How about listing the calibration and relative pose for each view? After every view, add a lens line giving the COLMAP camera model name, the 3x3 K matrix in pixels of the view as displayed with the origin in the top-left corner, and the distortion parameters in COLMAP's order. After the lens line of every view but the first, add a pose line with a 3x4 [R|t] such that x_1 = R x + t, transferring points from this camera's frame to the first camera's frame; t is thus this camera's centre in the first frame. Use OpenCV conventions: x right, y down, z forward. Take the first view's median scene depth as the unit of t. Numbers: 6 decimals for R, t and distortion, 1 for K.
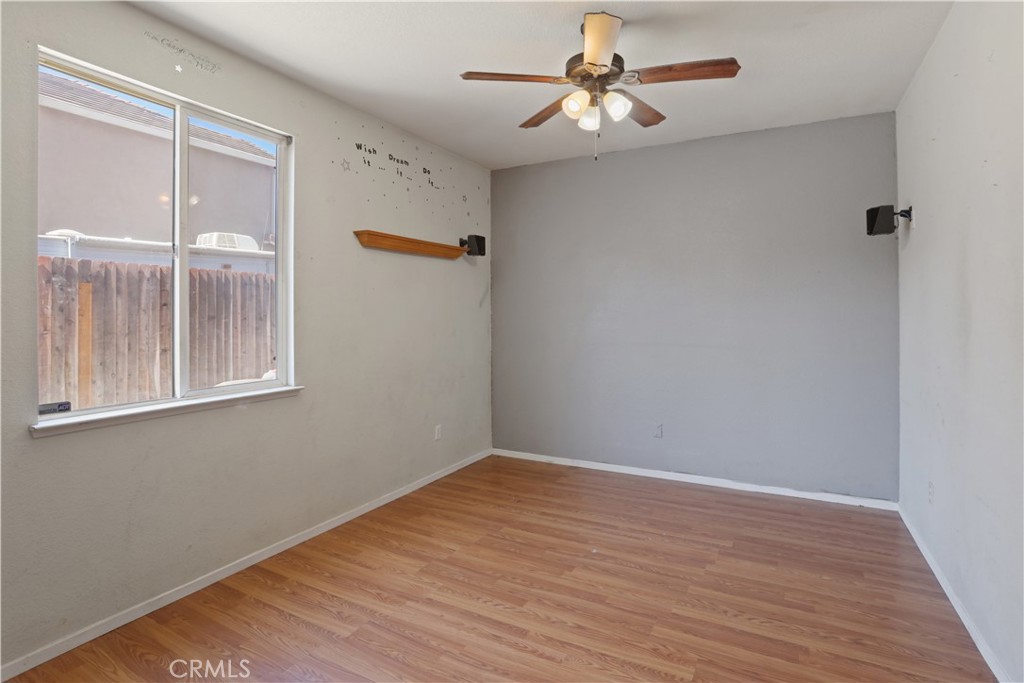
lens RADIAL K [[511.6, 0, 506.1], [0, 511.6, 310.2], [0, 0, 1]] dist [-0.065700, 0.024044]
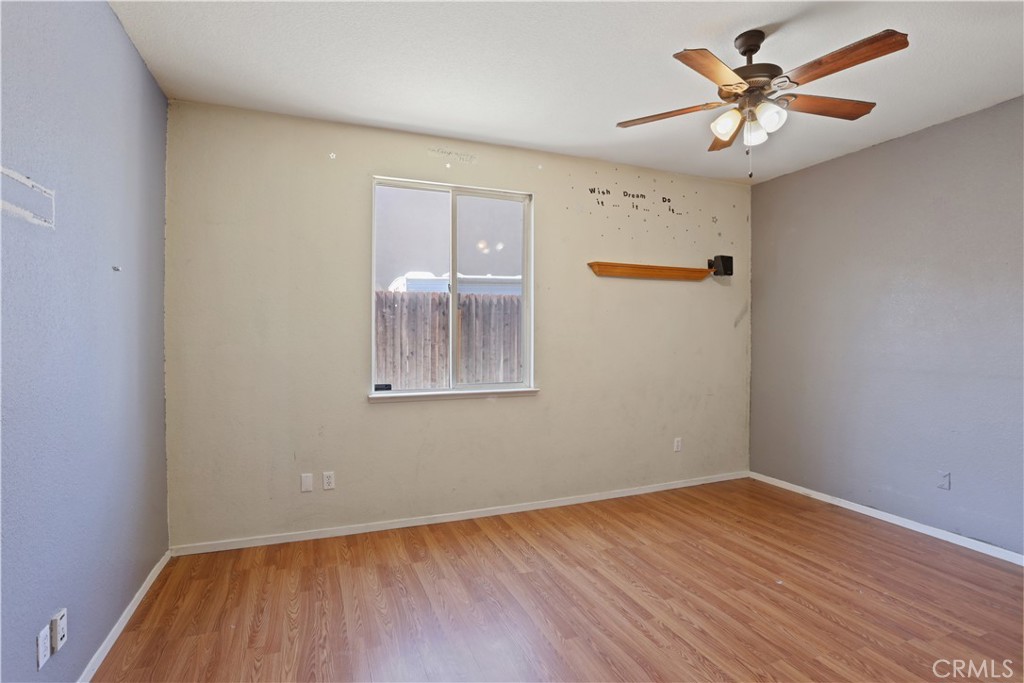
lens RADIAL K [[511.6, 0, 522.3], [0, 511.6, 343.2], [0, 0, 1]] dist [-0.065700, 0.024044]
pose [[0.774741, 0.019453, -0.631980, 0.363341], [-0.001961, 0.999596, 0.028364, -0.001869], [0.632276, -0.020736, 0.774466, -0.029928]]
